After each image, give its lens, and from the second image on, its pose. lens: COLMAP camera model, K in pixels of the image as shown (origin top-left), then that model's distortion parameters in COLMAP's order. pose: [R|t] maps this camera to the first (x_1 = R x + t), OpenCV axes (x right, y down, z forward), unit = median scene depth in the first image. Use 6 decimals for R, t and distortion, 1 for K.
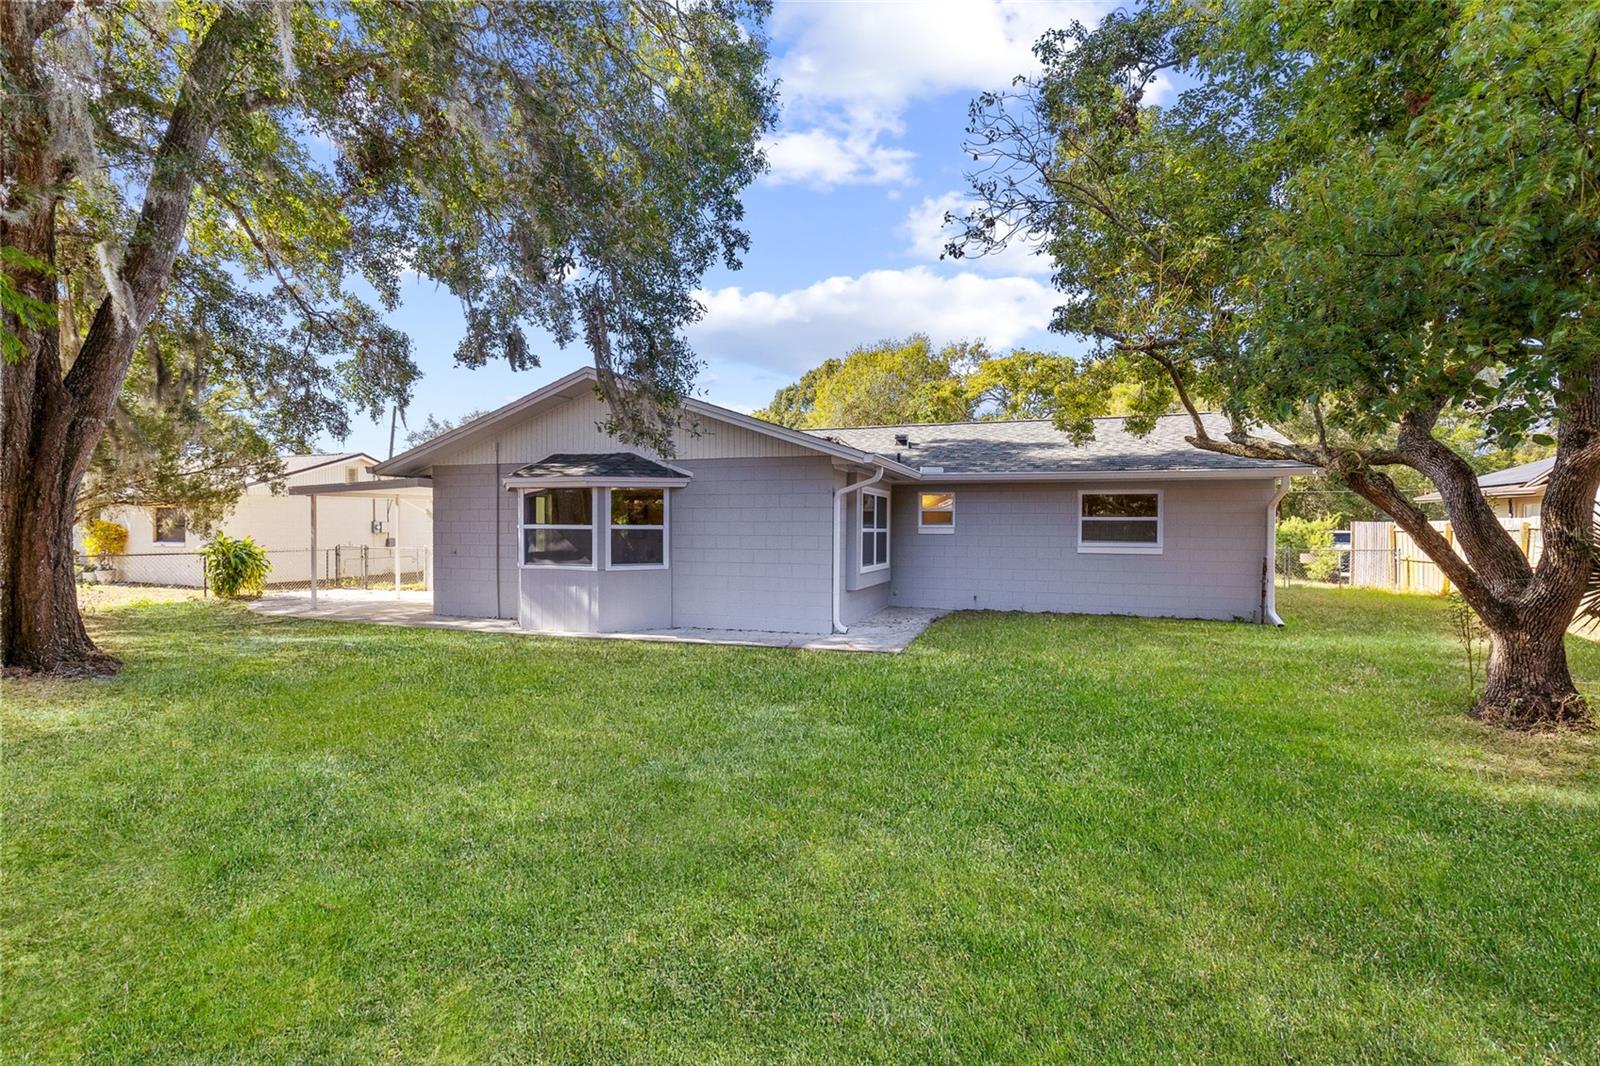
lens RADIAL K [[726.2, 0, 801.8], [0, 726.2, 535.4], [0, 0, 1]] dist [0.002320, -0.001527]
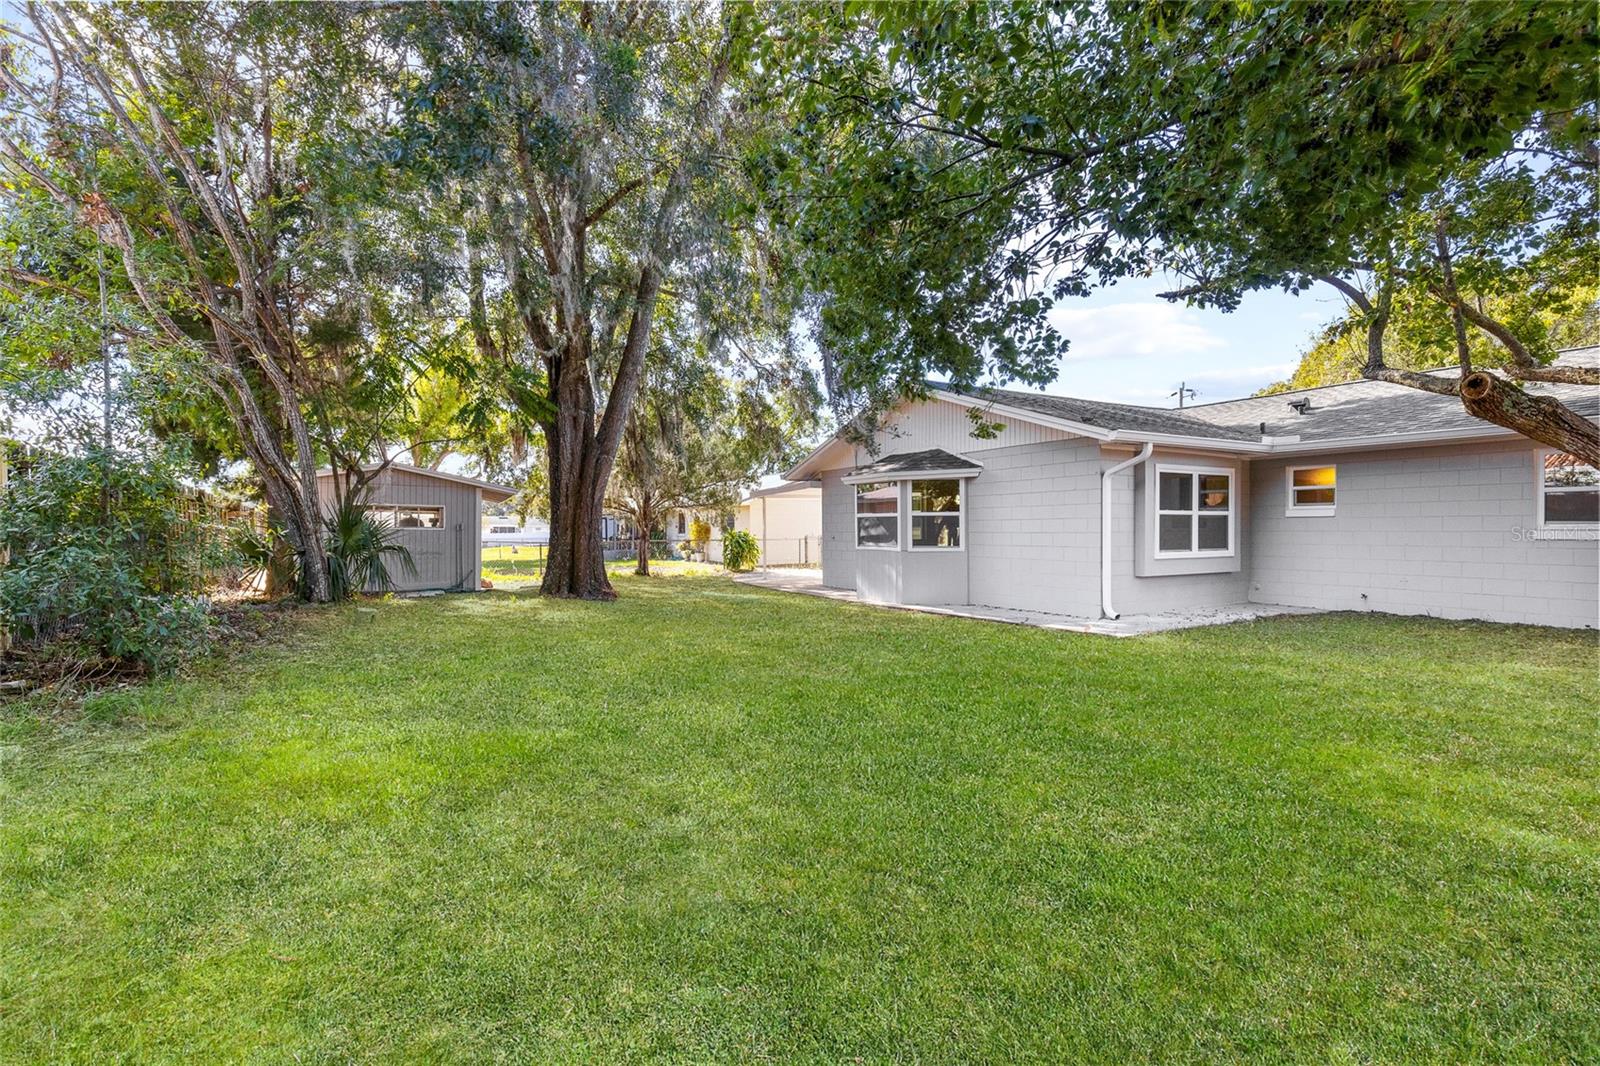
lens RADIAL K [[726.2, 0, 805.5], [0, 726.2, 535.8], [0, 0, 1]] dist [0.002320, -0.001527]
pose [[0.754487, -0.002231, -0.656312, 0.325936], [0.003239, 0.999995, 0.000324, 0.019856], [0.656307, -0.002370, 0.754490, 0.010873]]
